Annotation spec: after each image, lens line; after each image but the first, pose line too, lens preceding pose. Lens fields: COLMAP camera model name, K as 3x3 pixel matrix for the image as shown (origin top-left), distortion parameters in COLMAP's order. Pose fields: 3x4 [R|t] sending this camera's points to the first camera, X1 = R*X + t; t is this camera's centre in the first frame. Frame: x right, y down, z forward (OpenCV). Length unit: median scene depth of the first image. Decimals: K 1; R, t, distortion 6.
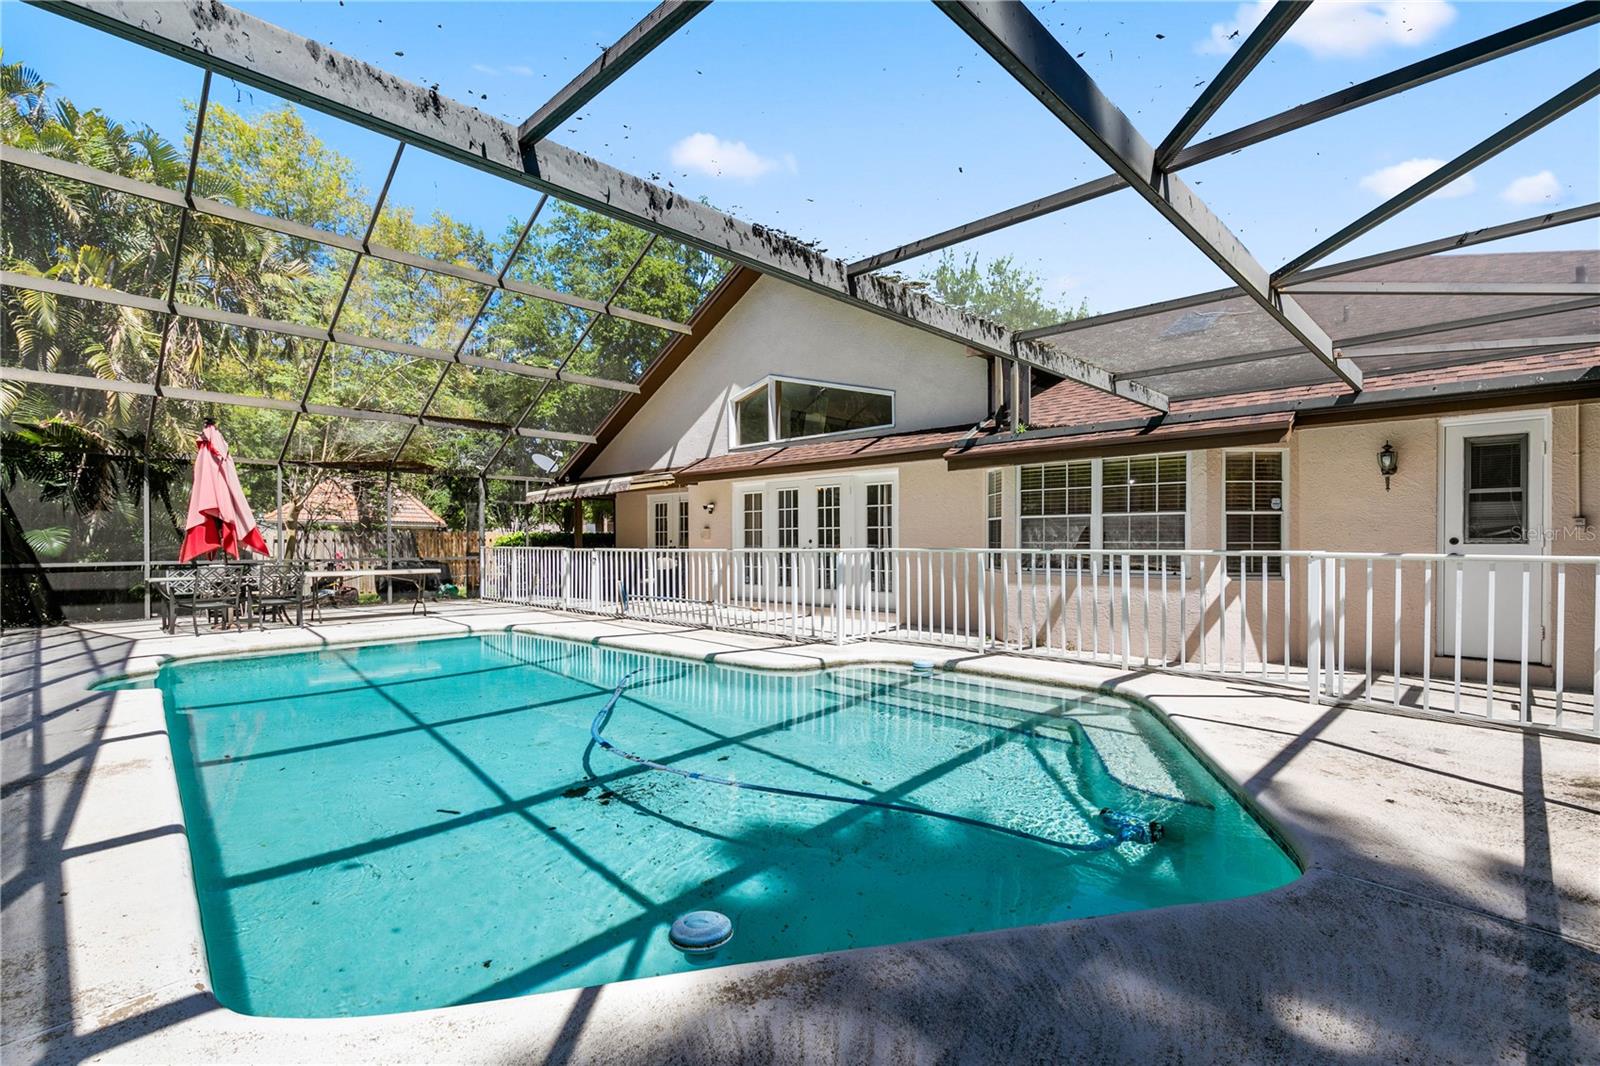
lens RADIAL K [[720.9, 0, 802.3], [0, 720.9, 543.8], [0, 0, 1]] dist [0.002977, -0.000402]
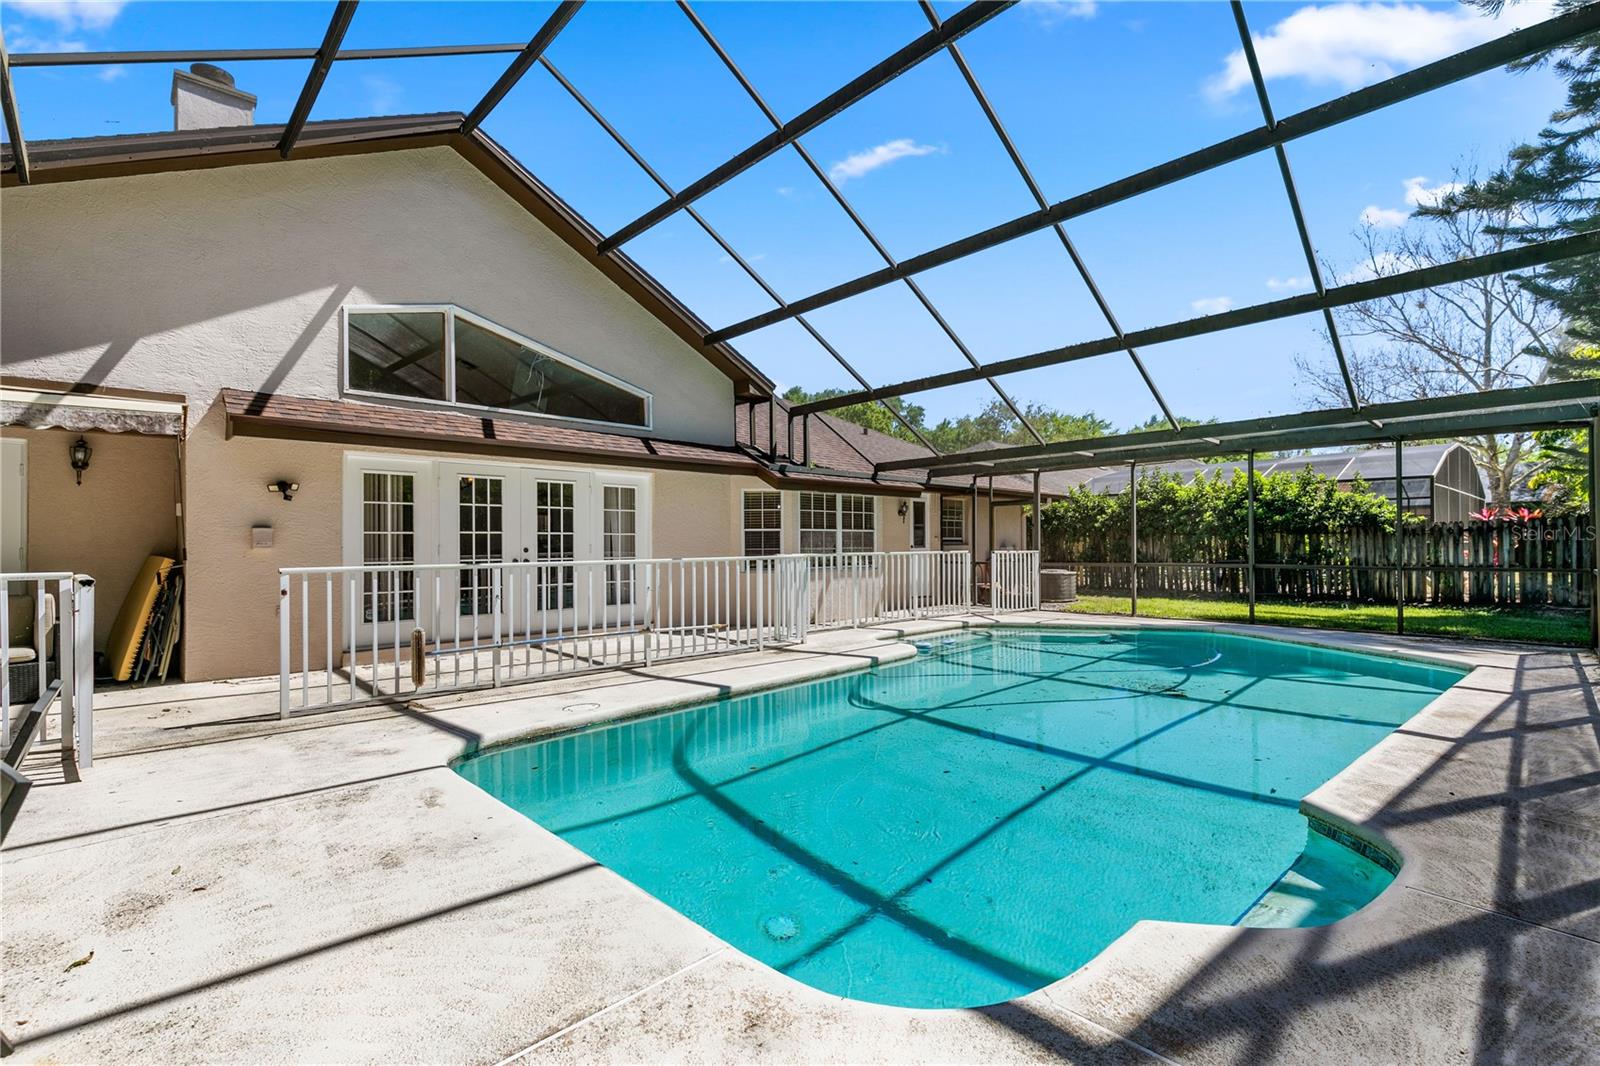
lens RADIAL K [[720.9, 0, 800.6], [0, 720.9, 530.8], [0, 0, 1]] dist [0.002977, -0.000402]
pose [[0.040551, 0.027465, 0.998800, -0.703618], [0.015421, 0.999486, -0.028110, 0.001628], [-0.999058, 0.016542, 0.040107, 0.650847]]
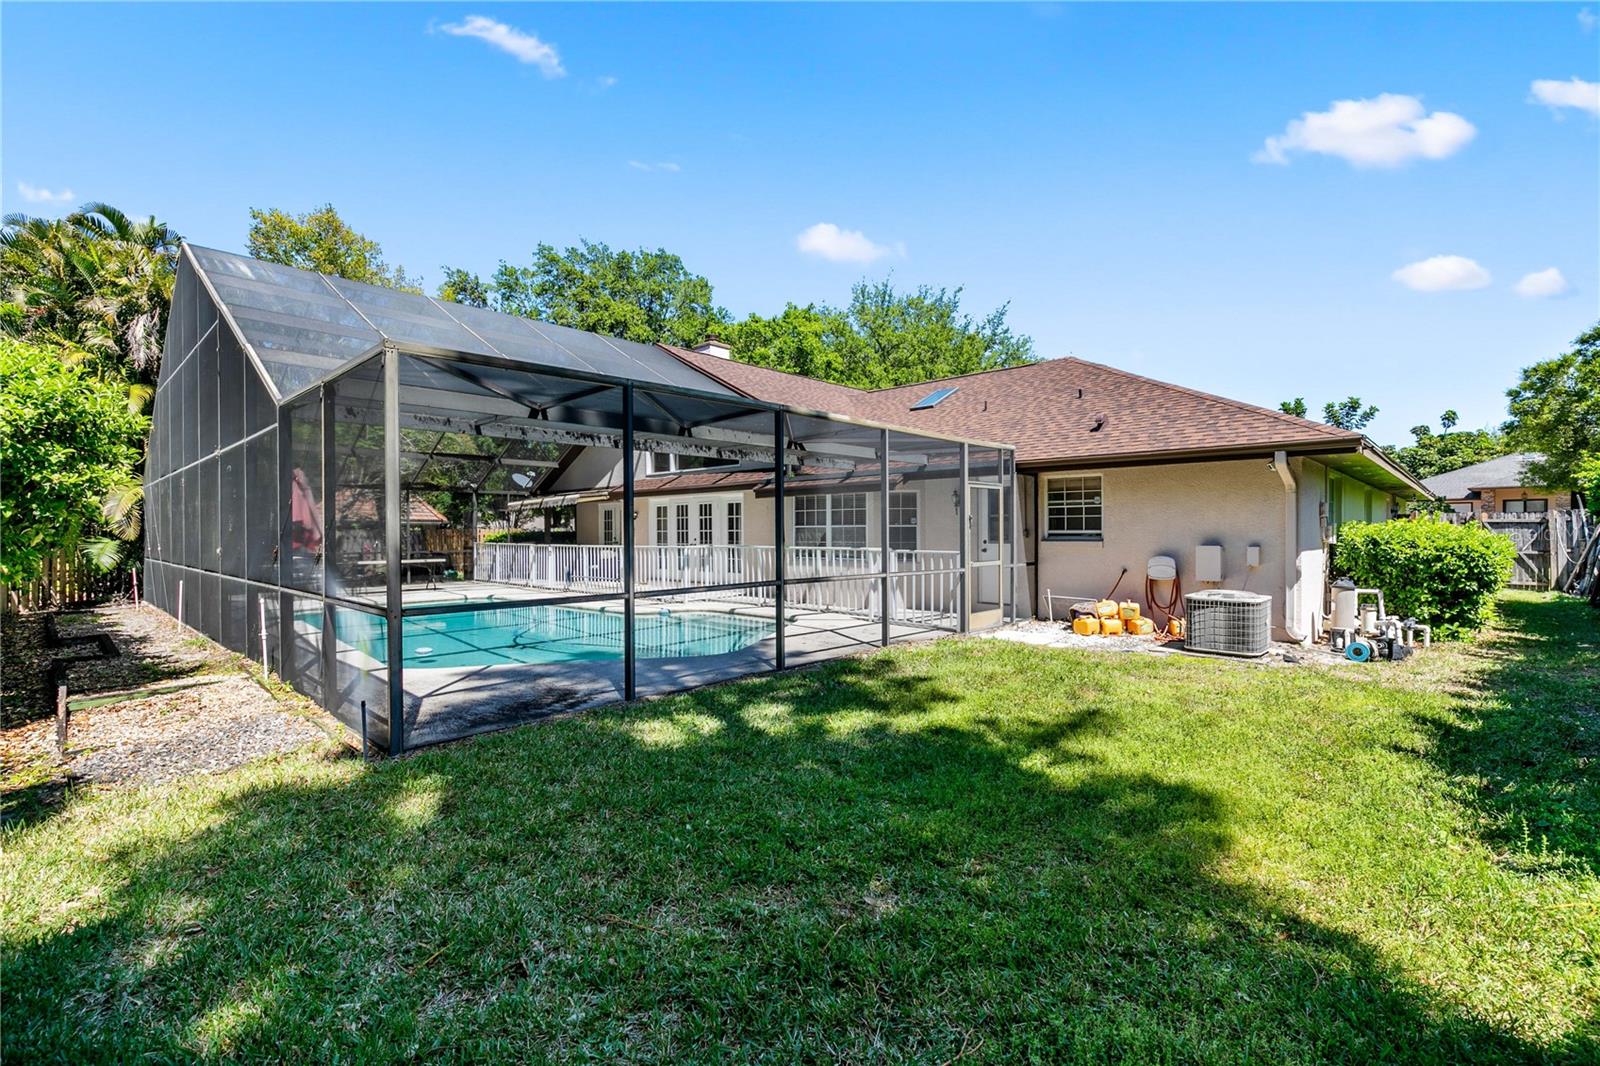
lens RADIAL K [[720.9, 0, 799.6], [0, 720.9, 534.8], [0, 0, 1]] dist [0.002977, -0.000402]
pose [[0.999993, -0.001658, -0.003267, 0.220034], [0.001659, 0.999999, 0.000113, -0.012905], [0.003267, -0.000118, 0.999995, -0.458281]]
